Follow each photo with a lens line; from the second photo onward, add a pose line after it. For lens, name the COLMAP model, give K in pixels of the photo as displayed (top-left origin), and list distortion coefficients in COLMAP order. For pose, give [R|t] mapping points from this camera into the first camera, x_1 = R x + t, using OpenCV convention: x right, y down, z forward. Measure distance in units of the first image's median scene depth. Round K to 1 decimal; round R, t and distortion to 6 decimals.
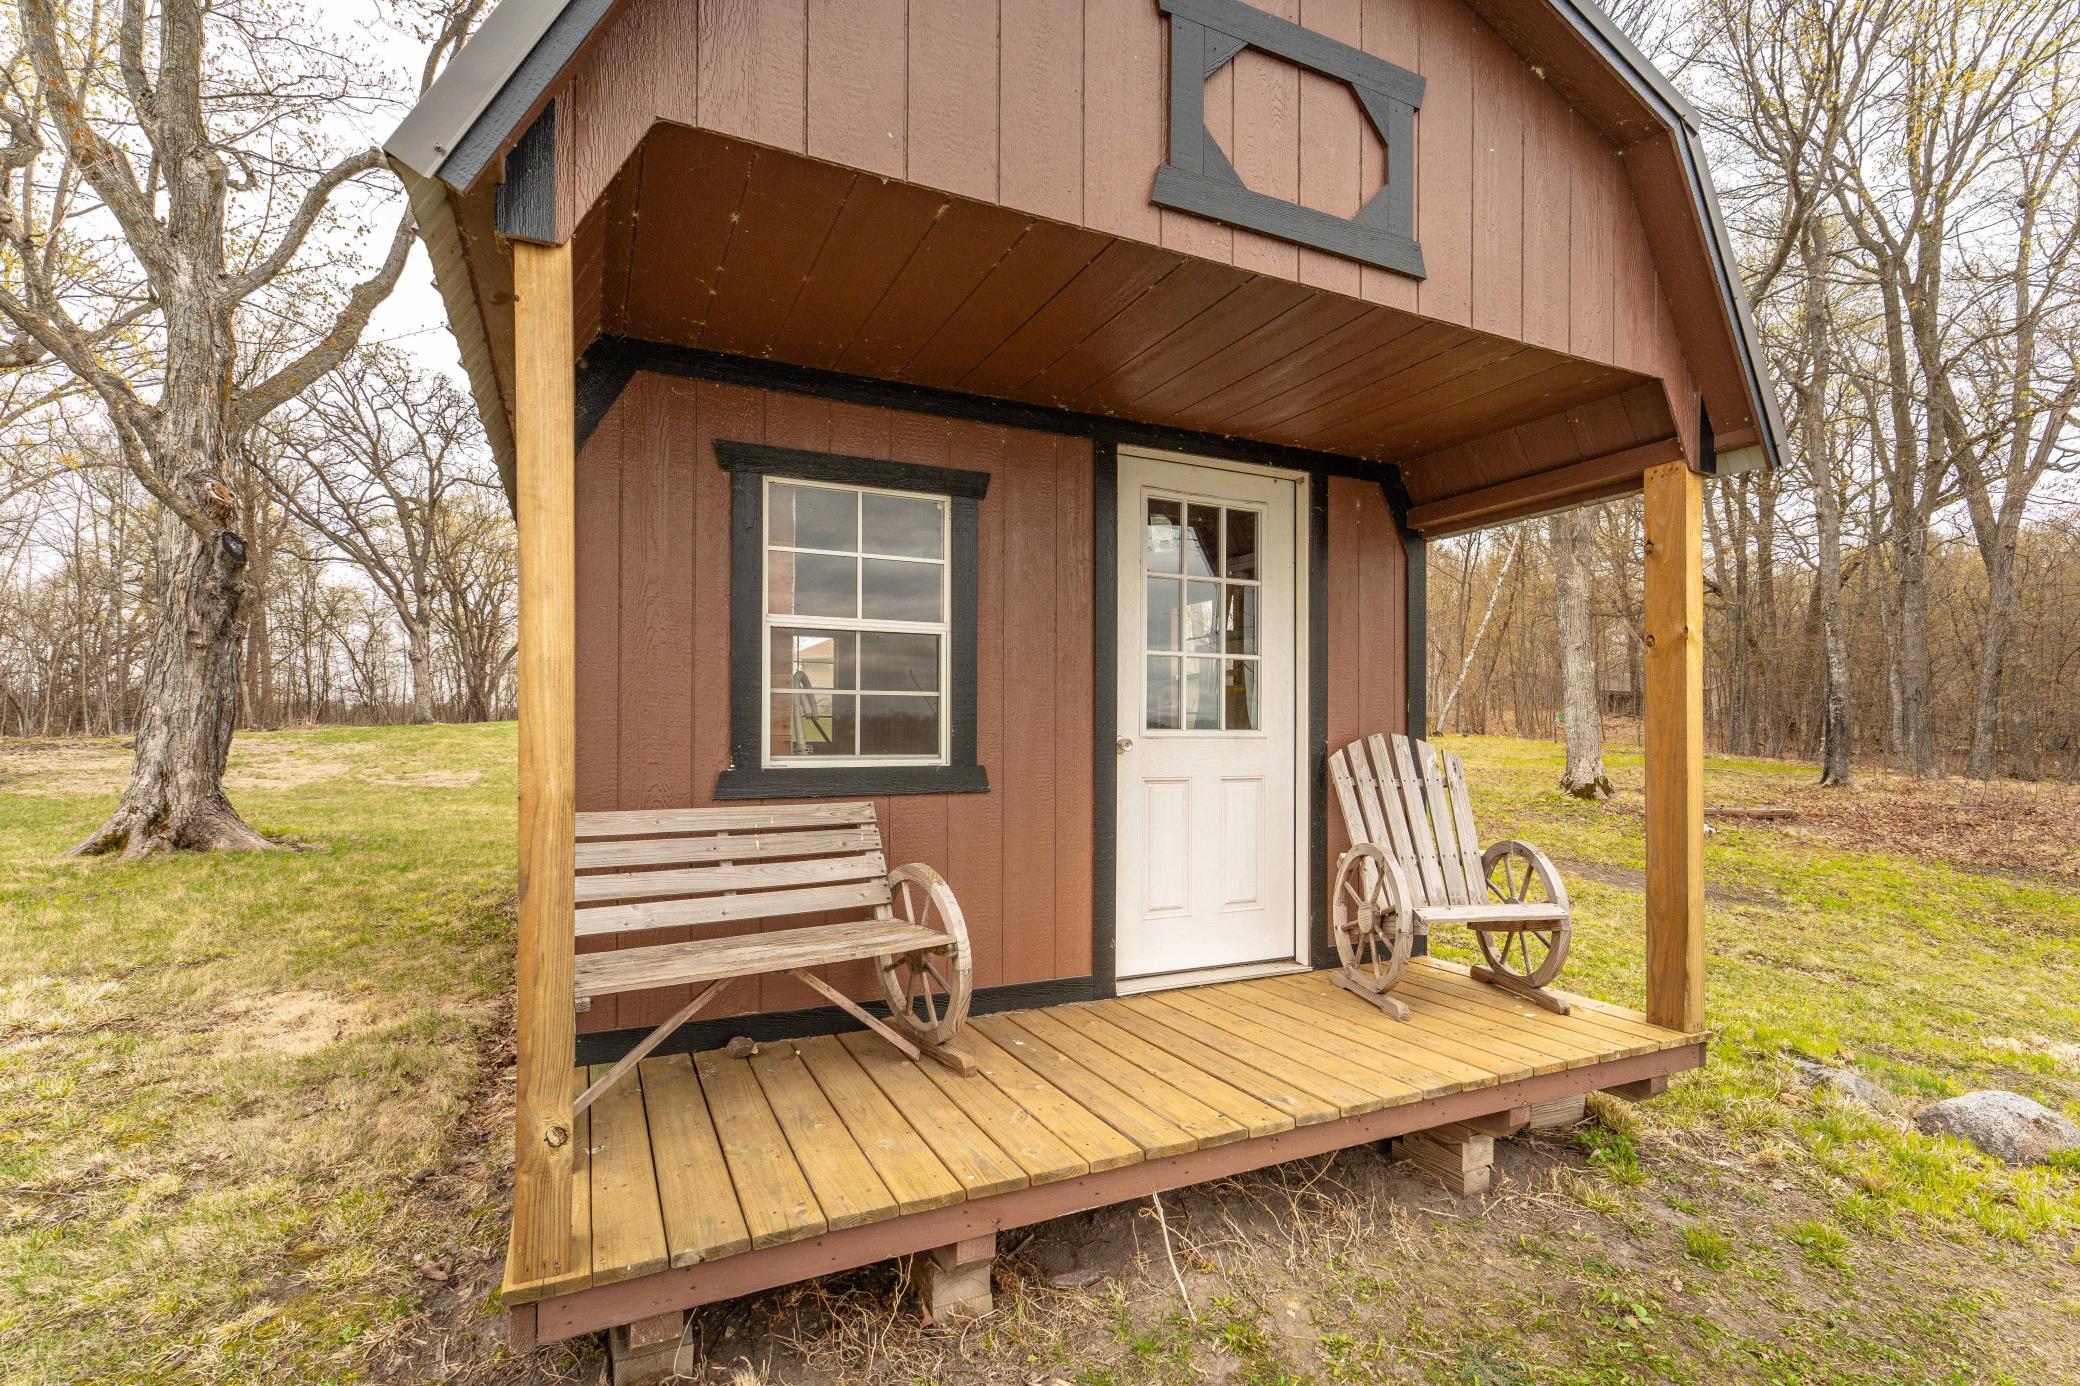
lens RADIAL K [[966.9, 0, 1029.3], [0, 966.9, 733.3], [0, 0, 1]] dist [-0.000762, -0.000747]
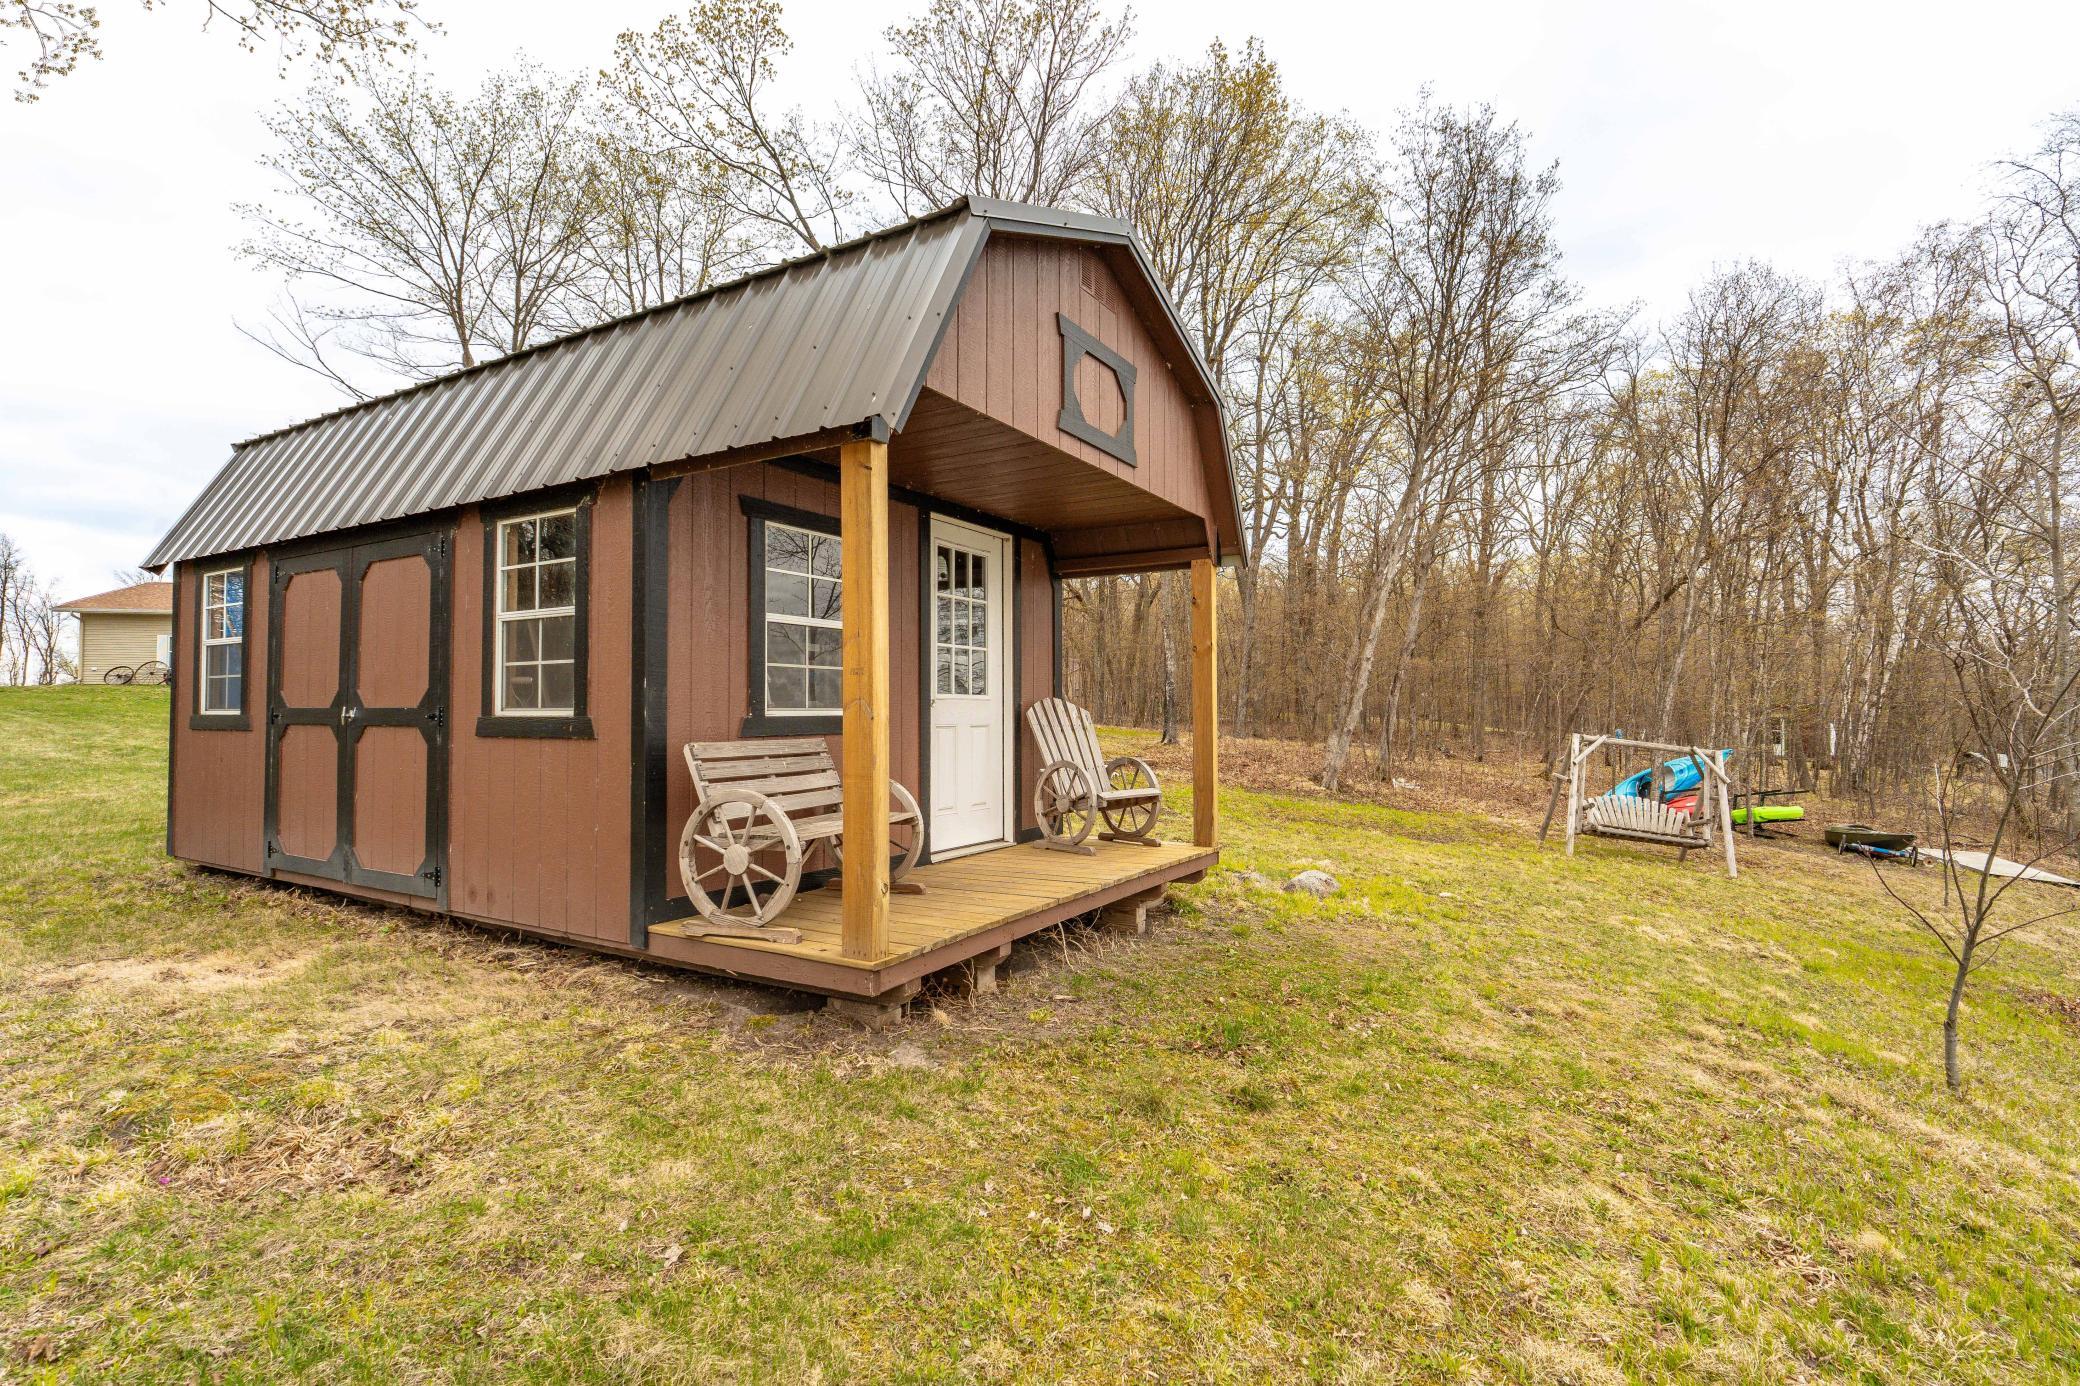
lens RADIAL K [[966.9, 0, 1040.0], [0, 966.9, 699.4], [0, 0, 1]] dist [-0.000762, -0.000747]
pose [[0.830126, 0.001718, 0.557573, -0.670089], [0.005744, 0.999916, -0.011634, 0.026397], [-0.557546, 0.012860, 0.830046, -0.420795]]
